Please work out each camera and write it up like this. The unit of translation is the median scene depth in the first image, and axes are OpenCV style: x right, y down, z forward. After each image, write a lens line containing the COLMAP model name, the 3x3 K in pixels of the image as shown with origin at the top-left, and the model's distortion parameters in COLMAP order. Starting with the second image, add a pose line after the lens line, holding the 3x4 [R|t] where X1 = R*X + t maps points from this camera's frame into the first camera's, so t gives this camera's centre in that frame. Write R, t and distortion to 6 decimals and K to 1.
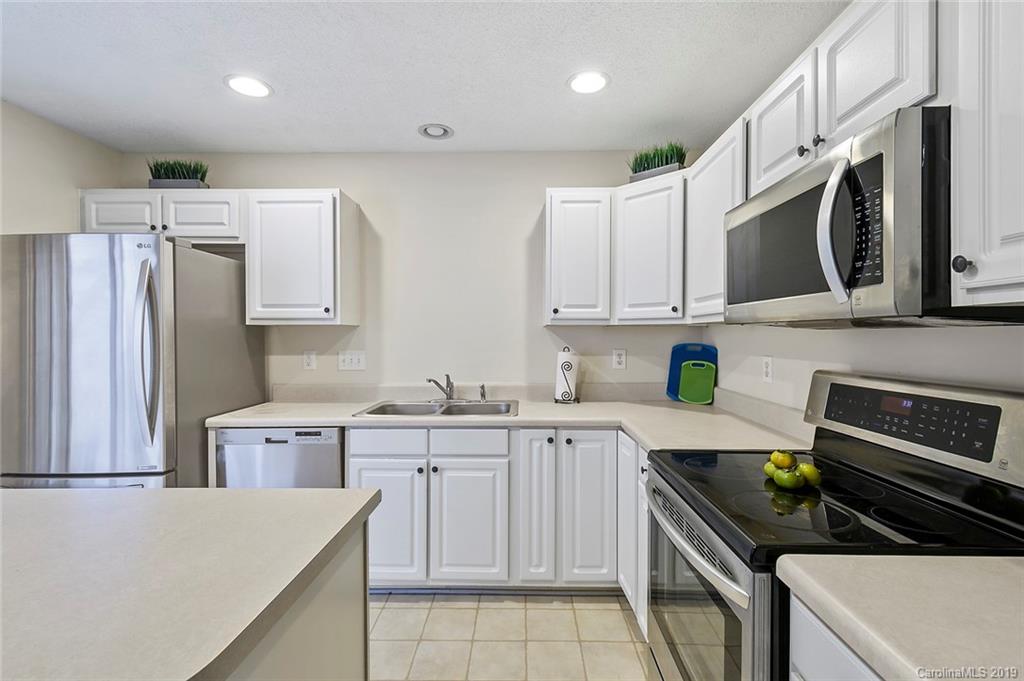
lens RADIAL K [[457.1, 0, 514.0], [0, 457.1, 339.9], [0, 0, 1]] dist [0.011900, -0.003411]
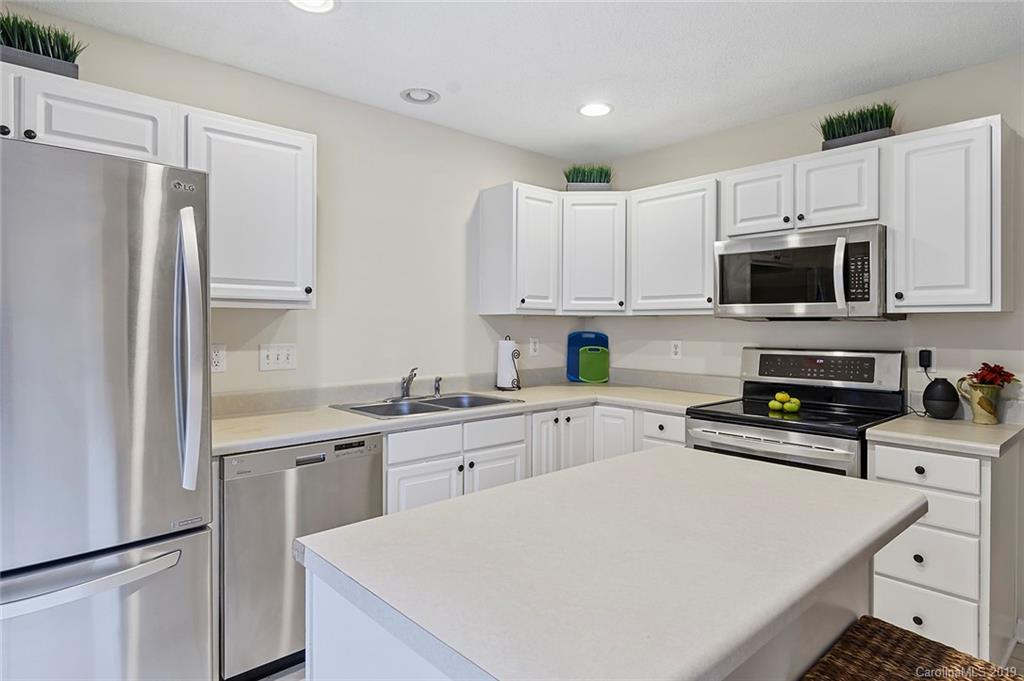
lens RADIAL K [[573.0, 0, 512.0], [0, 573.0, 325.2], [0, 0, 1]] dist [0.005735, -0.000272]
pose [[0.731734, 0.003387, 0.681581, -0.896572], [0.002876, 0.999963, -0.008058, 0.002602], [-0.681584, 0.007856, 0.731698, 0.066694]]
